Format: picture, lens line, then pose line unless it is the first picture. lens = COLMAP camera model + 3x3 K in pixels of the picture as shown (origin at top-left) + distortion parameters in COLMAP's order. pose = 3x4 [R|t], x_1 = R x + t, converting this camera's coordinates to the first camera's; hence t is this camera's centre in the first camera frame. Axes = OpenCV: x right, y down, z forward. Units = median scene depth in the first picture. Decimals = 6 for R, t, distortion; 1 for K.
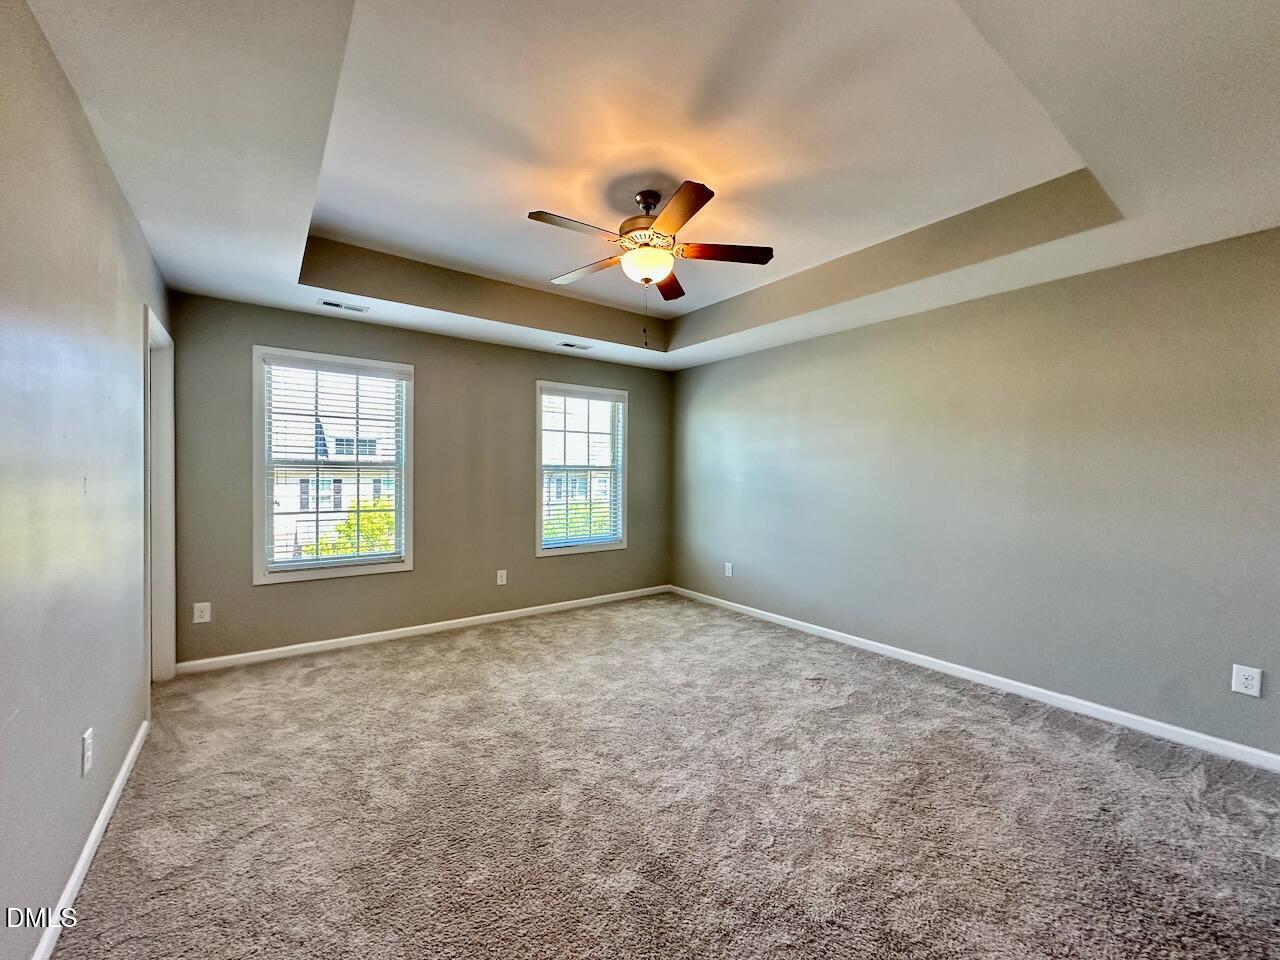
lens RADIAL K [[510.0, 0, 640.0], [0, 510.0, 480.0], [0, 0, 1]] dist [-0.000322, -0.000042]
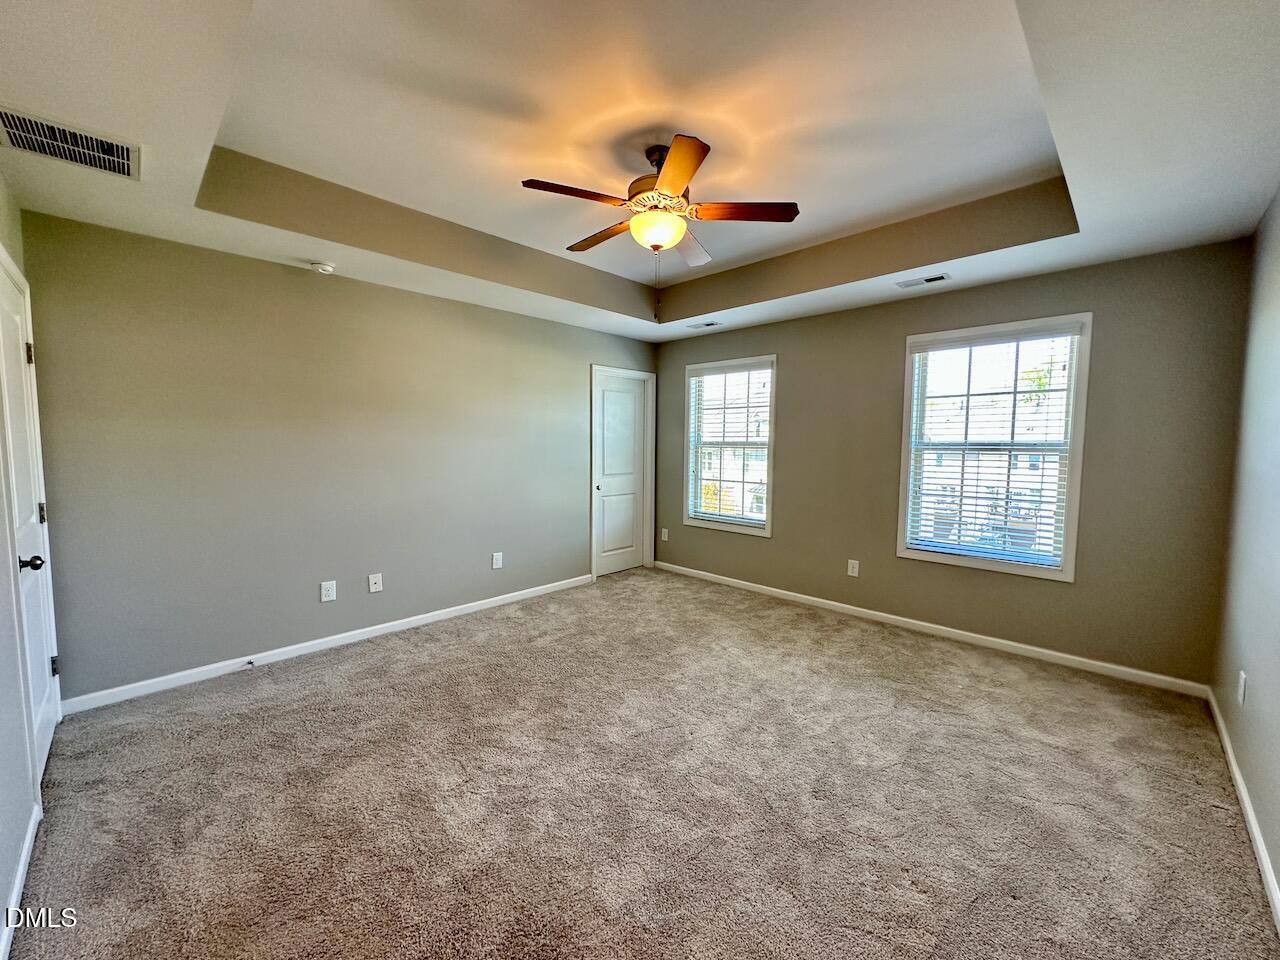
lens RADIAL K [[523.6, 0, 640.0], [0, 523.6, 480.0], [0, 0, 1]] dist [0.061673, 0.000039]
pose [[0.170496, 0.059228, -0.983577, 0.644600], [-0.028001, 0.998080, 0.055248, -0.006781], [0.984960, 0.018122, 0.171828, 0.516191]]
